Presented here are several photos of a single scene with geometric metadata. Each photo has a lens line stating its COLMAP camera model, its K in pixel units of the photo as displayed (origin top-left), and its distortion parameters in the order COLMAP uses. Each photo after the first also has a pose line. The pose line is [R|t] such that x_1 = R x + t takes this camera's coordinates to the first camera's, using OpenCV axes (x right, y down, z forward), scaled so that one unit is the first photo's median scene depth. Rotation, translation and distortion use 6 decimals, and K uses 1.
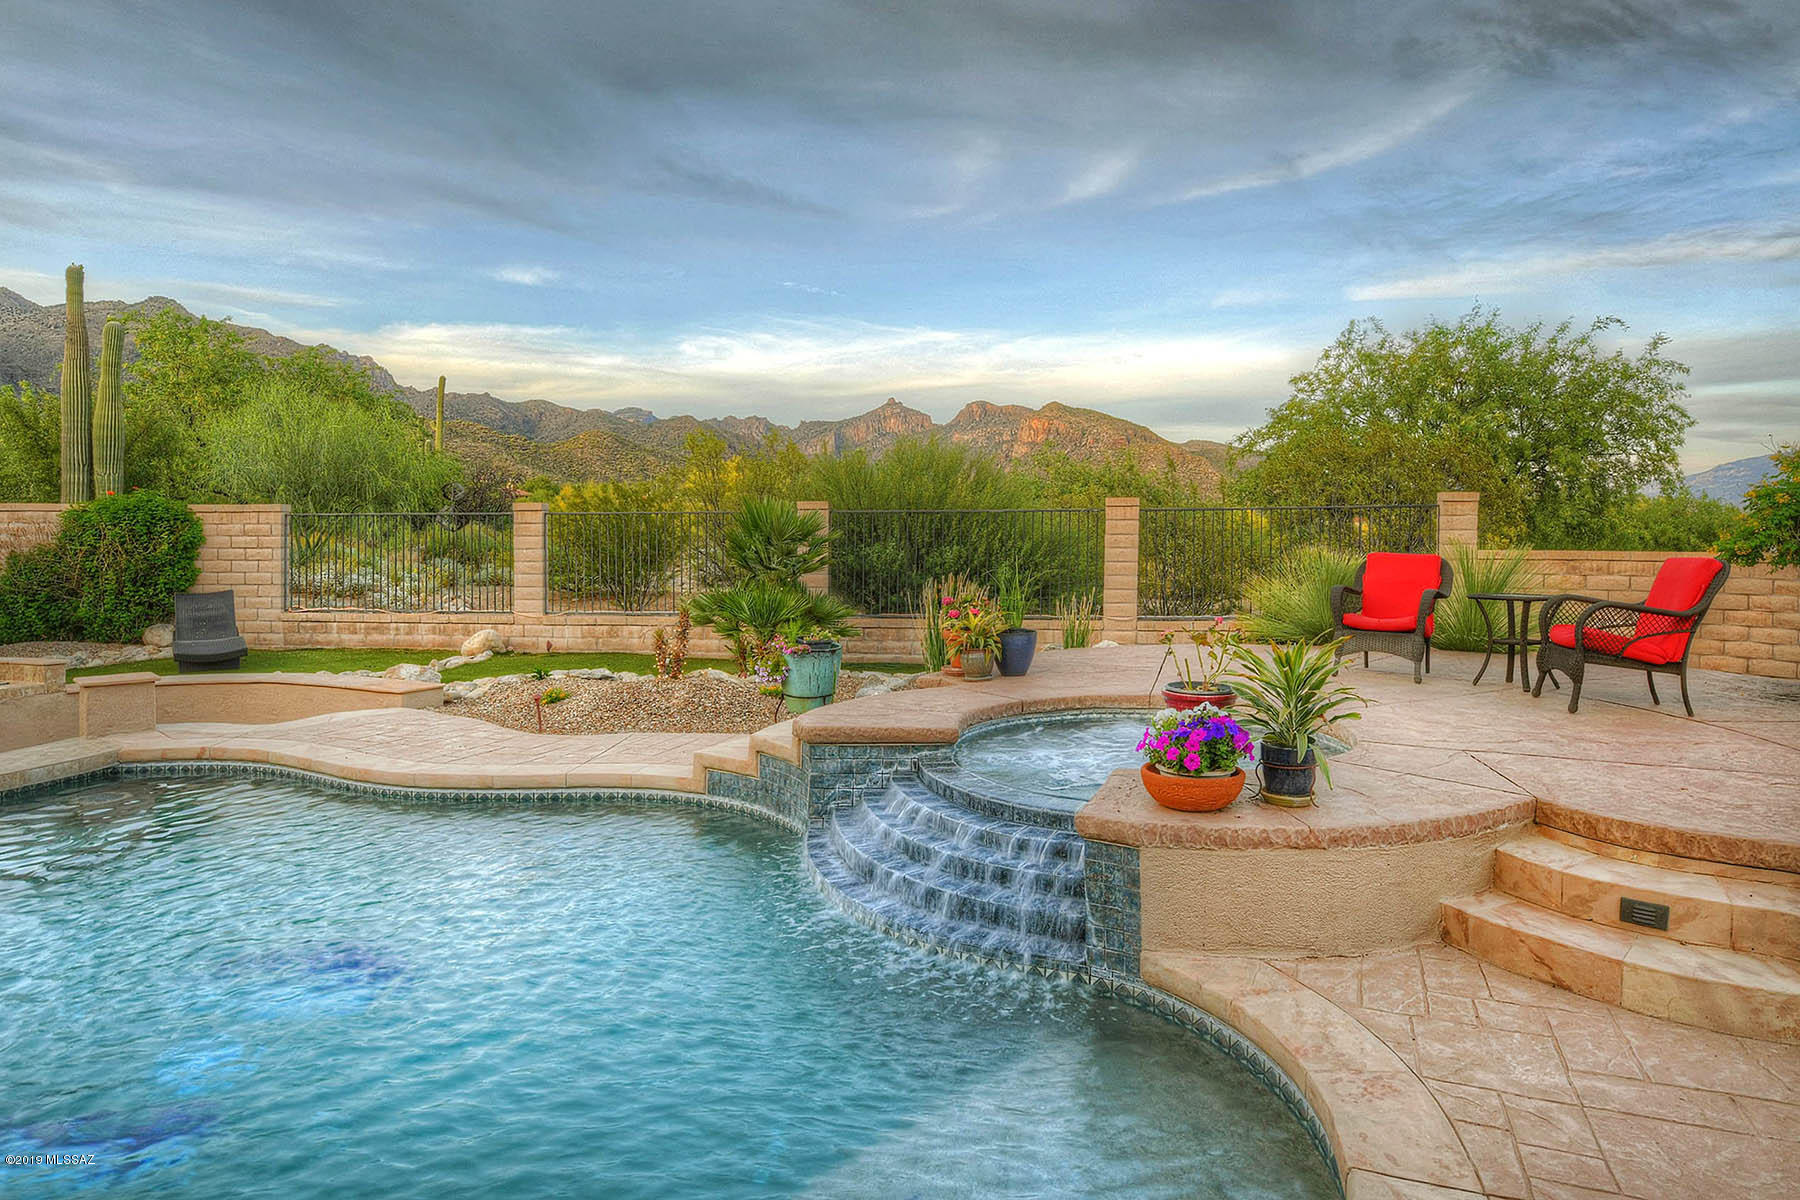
lens RADIAL K [[1016.0, 0, 902.0], [0, 1016.0, 541.6], [0, 0, 1]] dist [-0.001700, -0.001022]
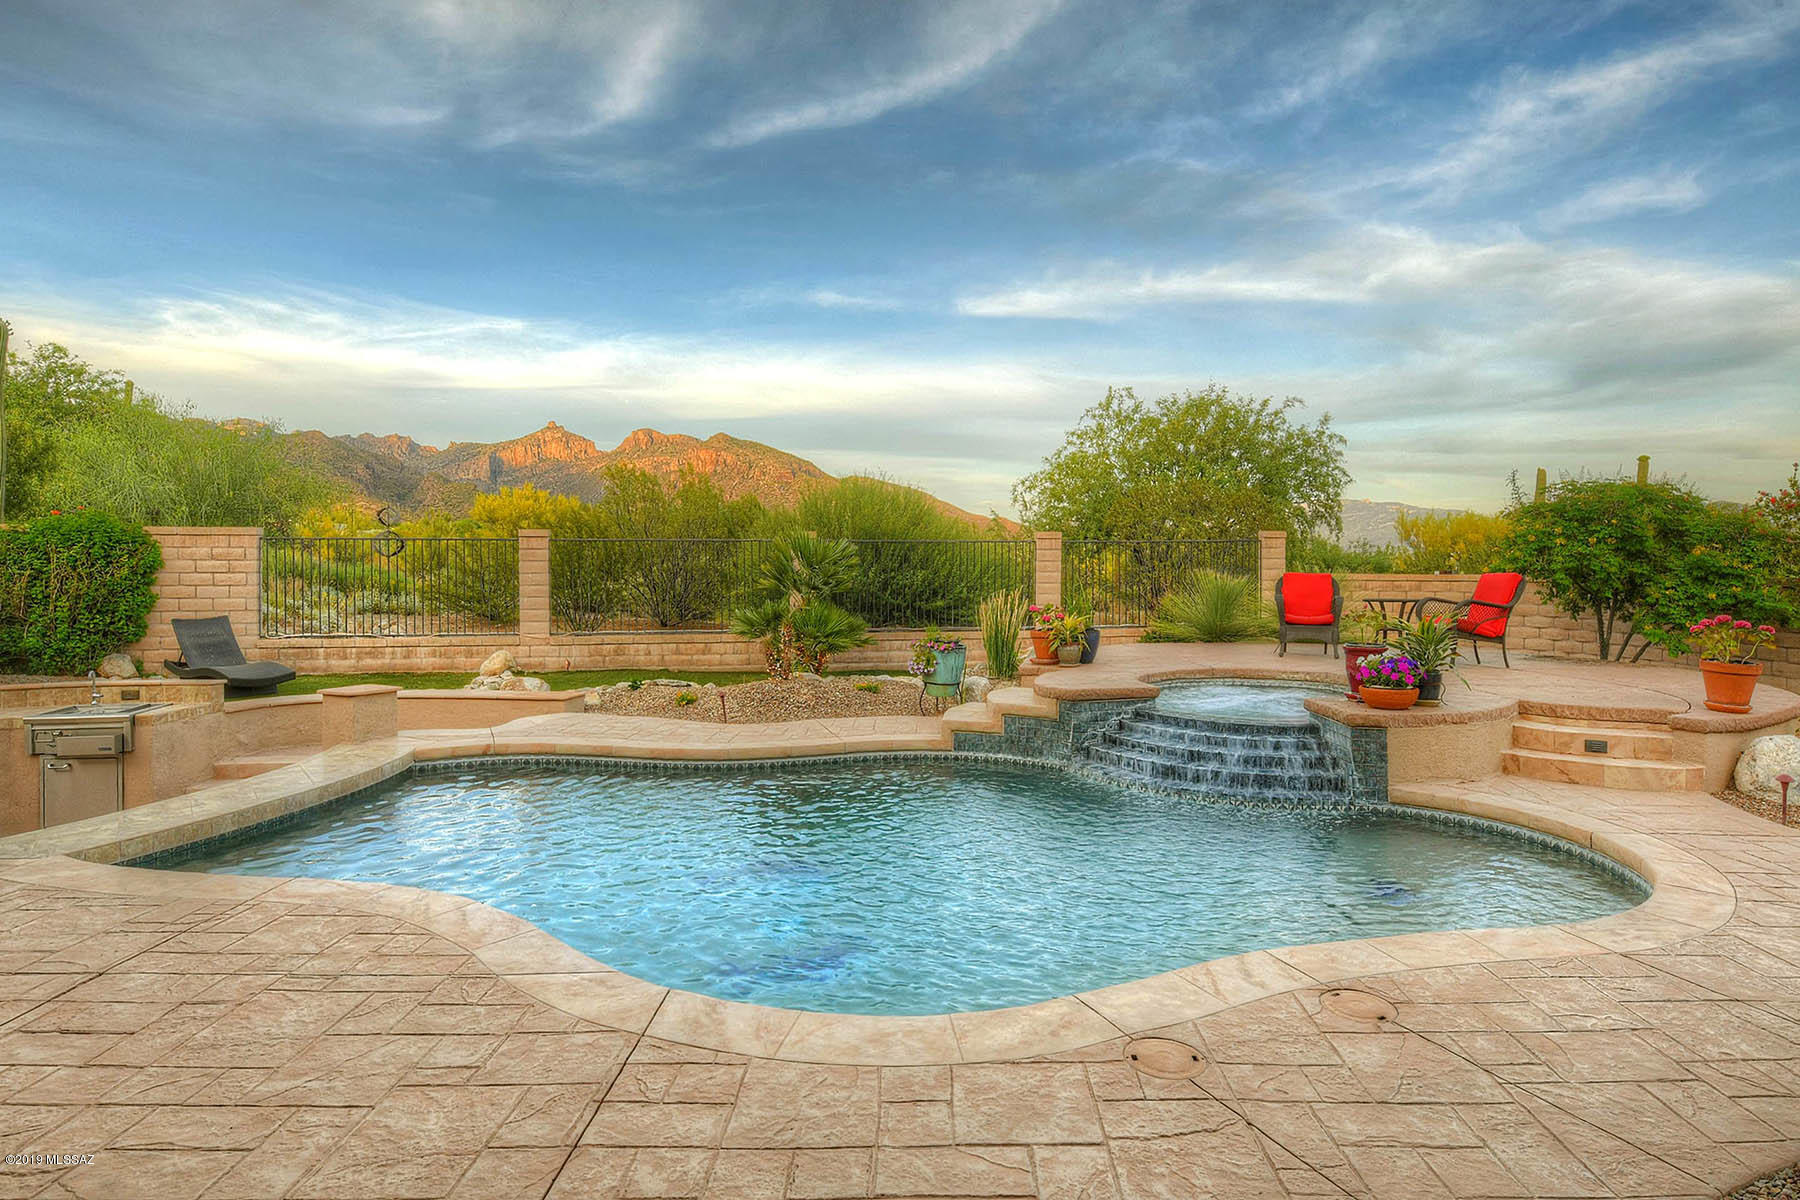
lens RADIAL K [[1047.4, 0, 893.0], [0, 1047.4, 559.7], [0, 0, 1]] dist [-0.003665, -0.001214]
pose [[0.941567, 0.003803, 0.336804, -0.392373], [0.001099, 0.999896, -0.014363, 0.009399], [-0.336823, 0.013894, 0.941465, -0.146072]]
